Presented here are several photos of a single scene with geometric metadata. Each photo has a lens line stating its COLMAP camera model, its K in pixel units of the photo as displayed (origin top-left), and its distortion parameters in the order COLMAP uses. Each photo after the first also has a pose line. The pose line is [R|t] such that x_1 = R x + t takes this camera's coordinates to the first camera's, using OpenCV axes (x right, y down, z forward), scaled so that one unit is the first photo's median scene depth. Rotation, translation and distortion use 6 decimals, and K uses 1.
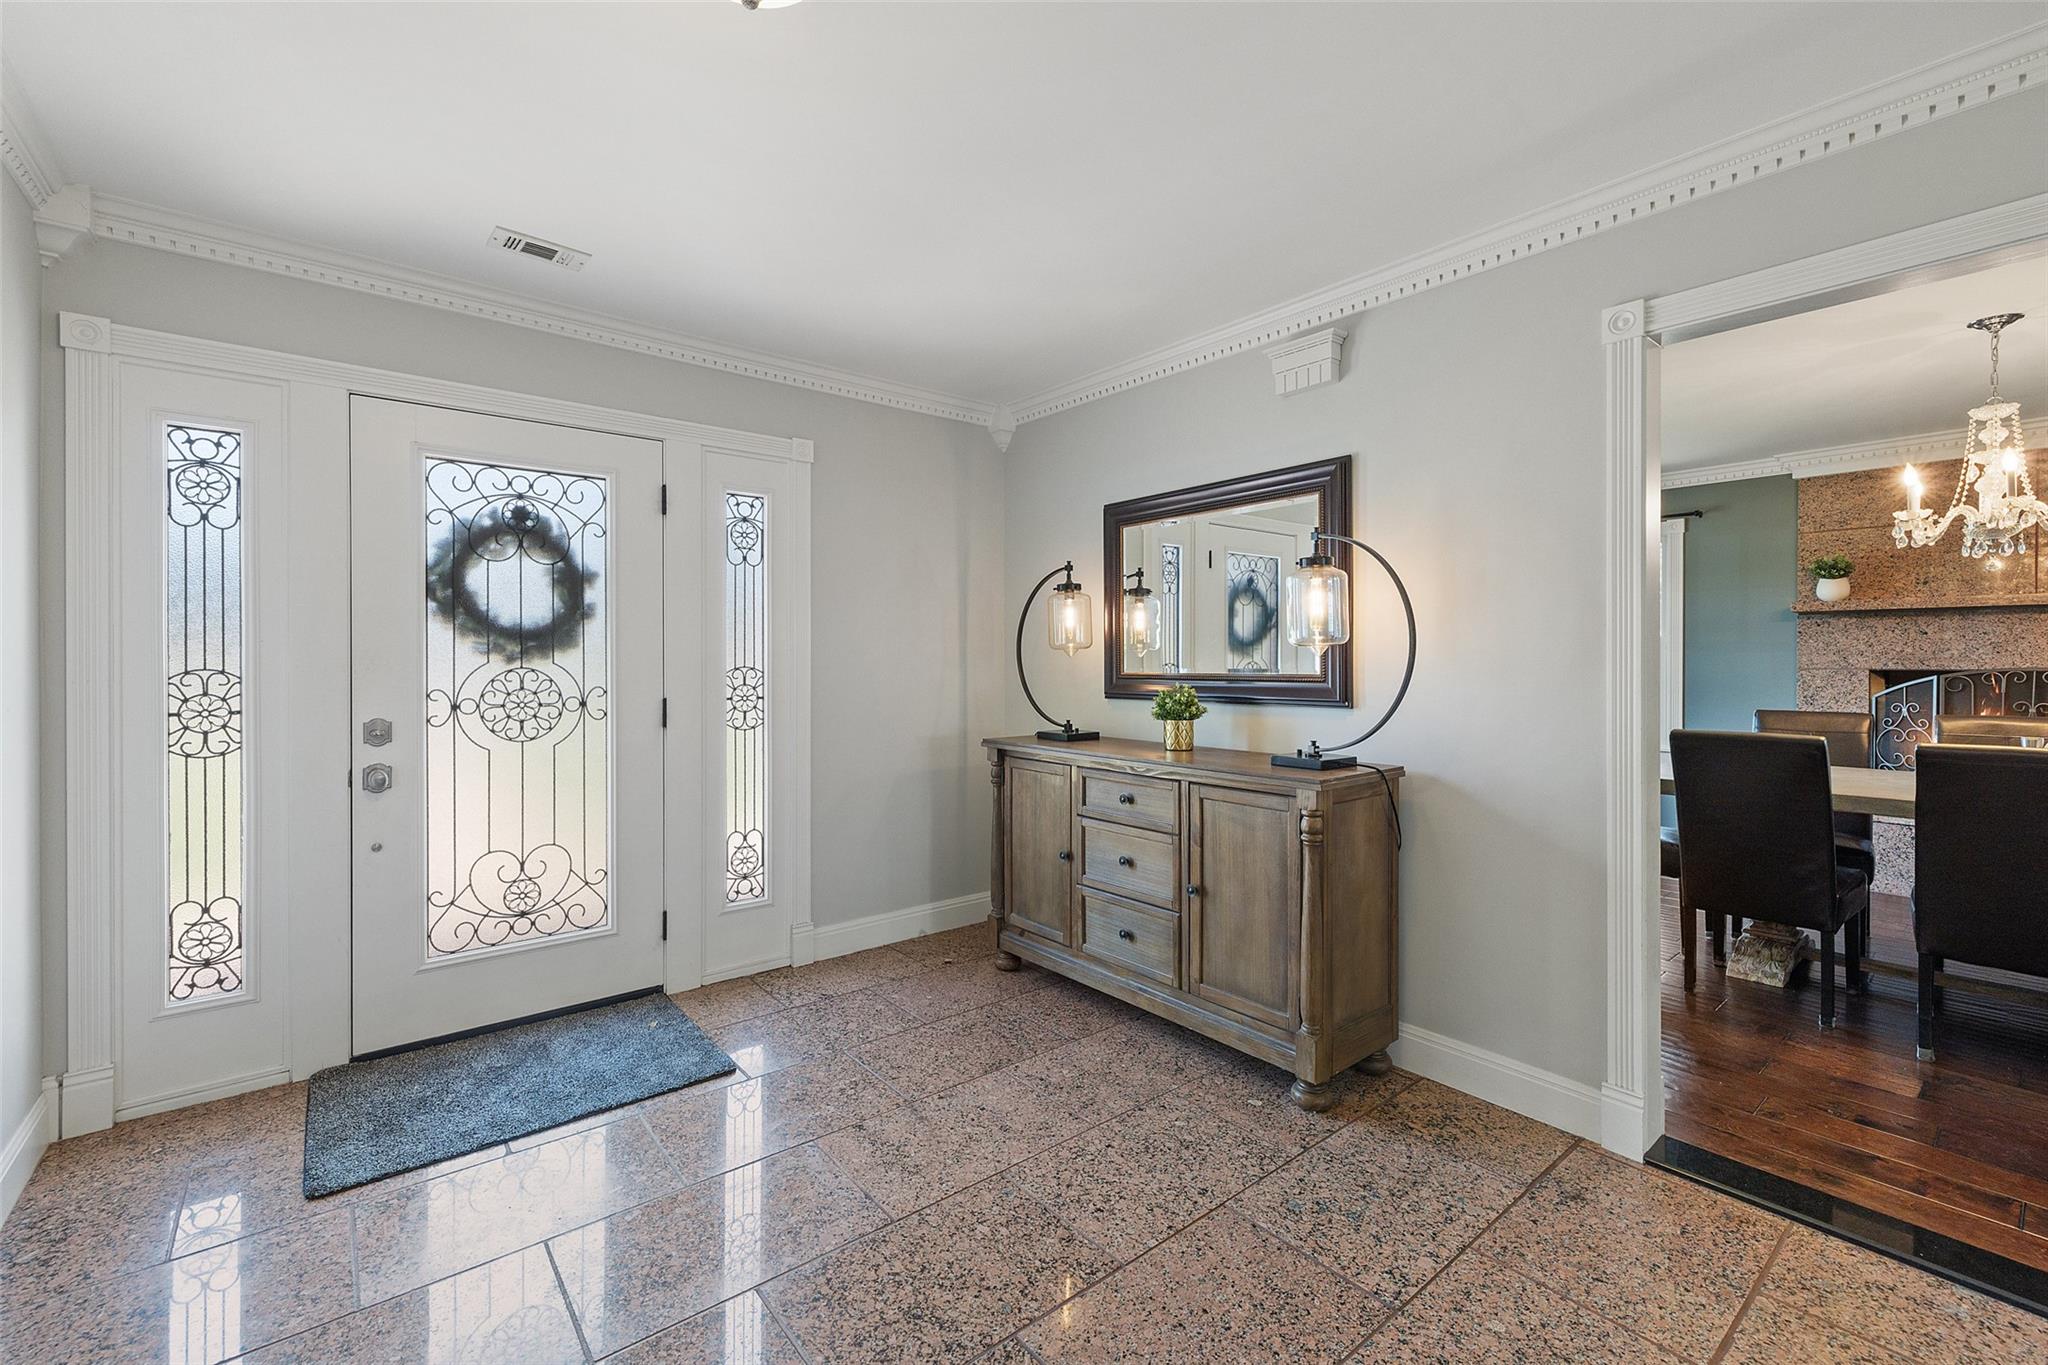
lens RADIAL K [[860.0, 0, 1024.5], [0, 860.0, 661.6], [0, 0, 1]] dist [0.000867, -0.000055]
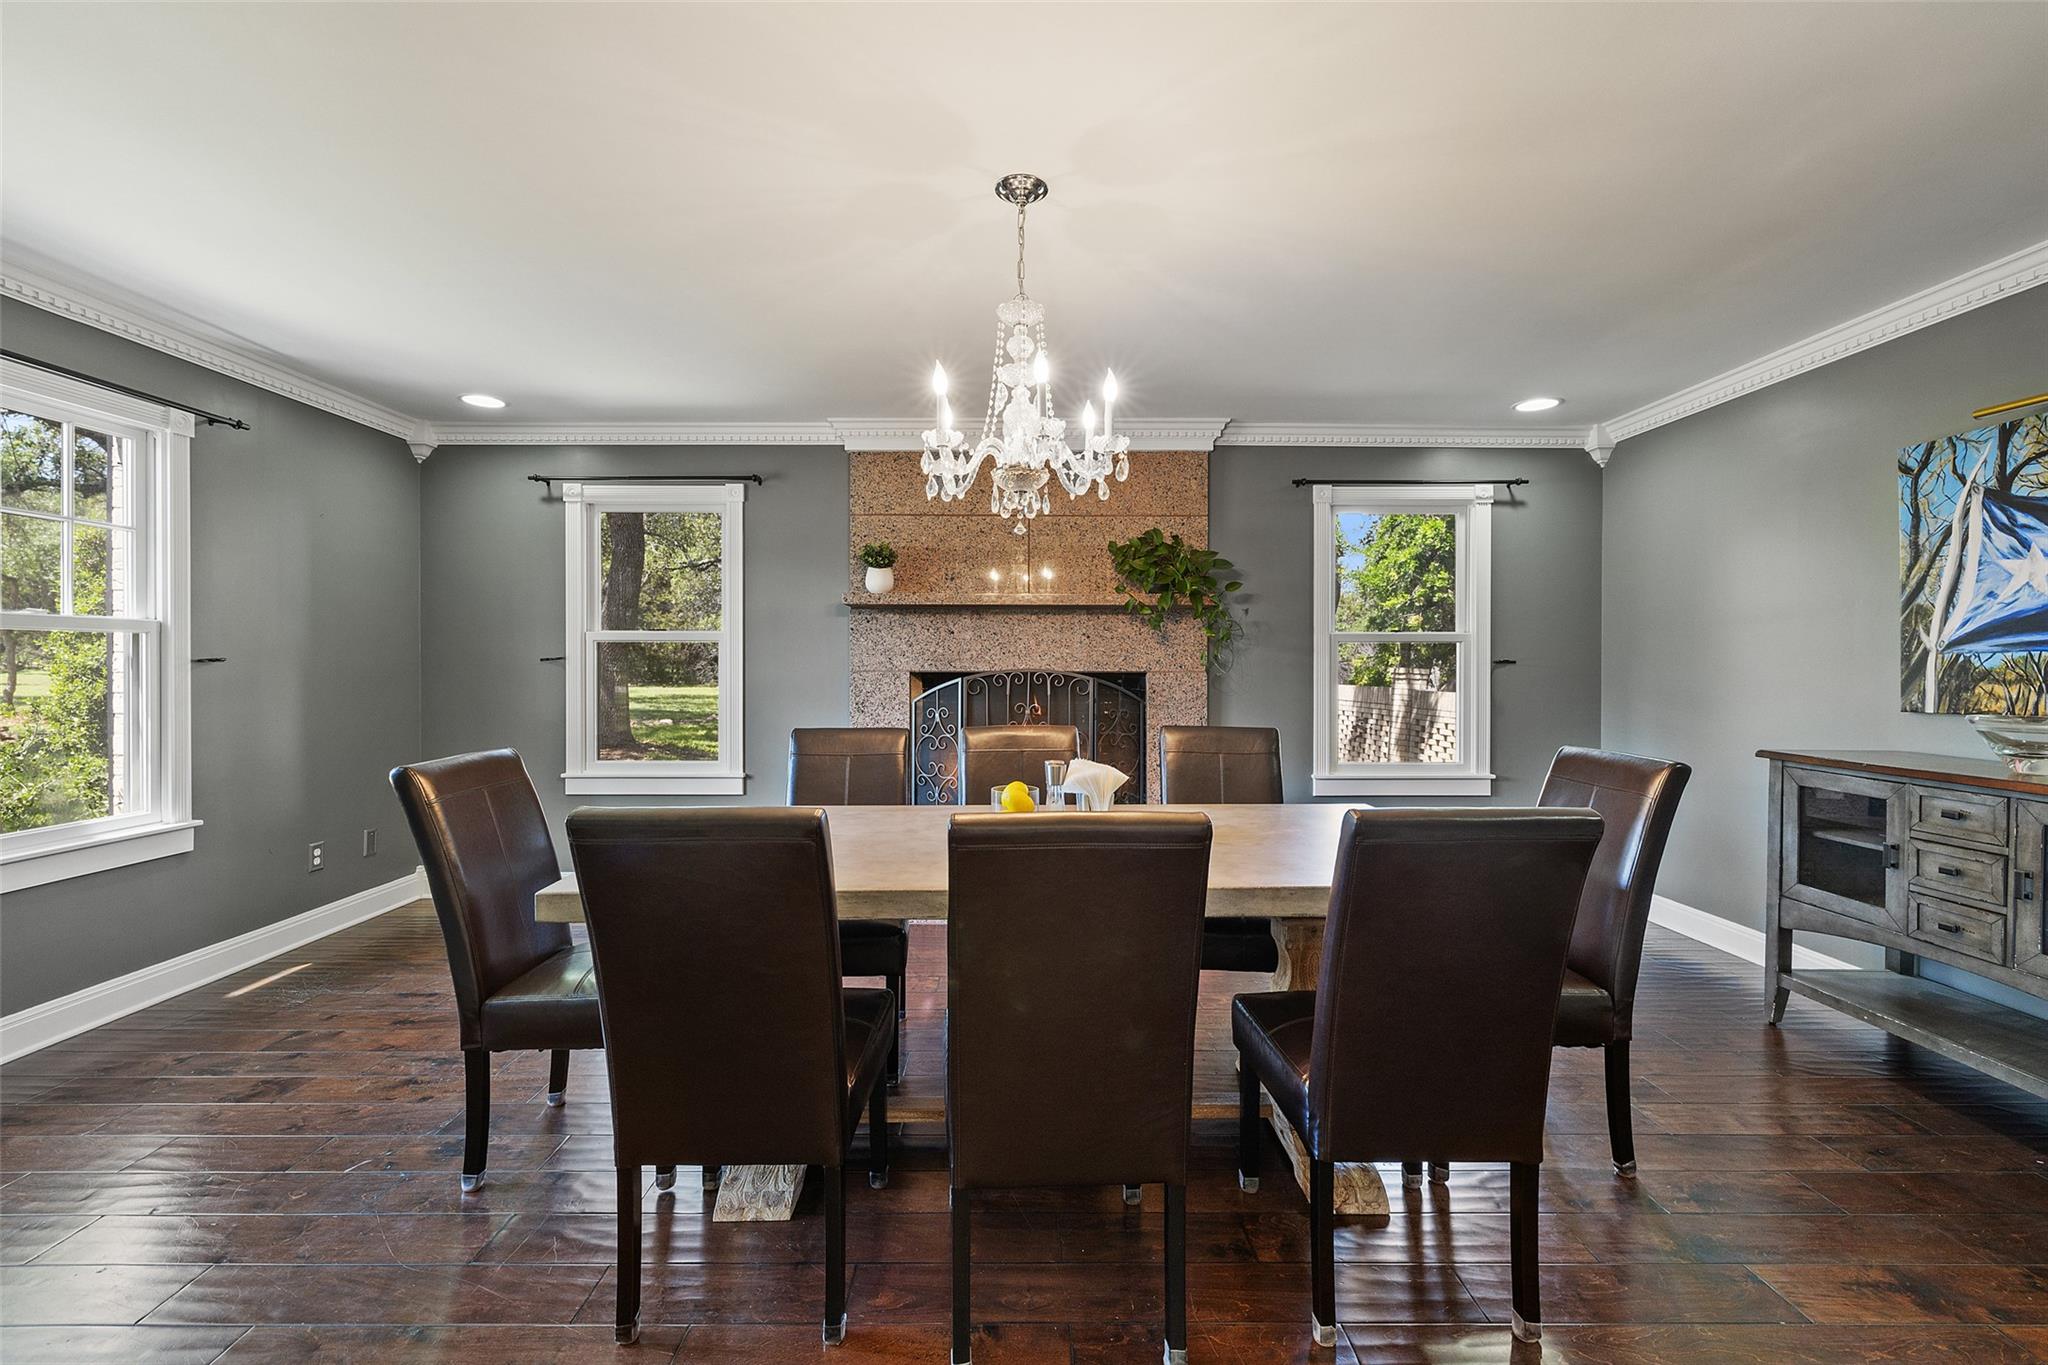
lens RADIAL K [[870.8, 0, 1014.5], [0, 870.8, 674.6], [0, 0, 1]] dist [0.000234, 0.000125]
pose [[0.634468, -0.009054, 0.772896, 0.364307], [0.001979, 0.999947, 0.010089, 0.003427], [-0.772947, -0.004872, 0.634452, 0.353958]]
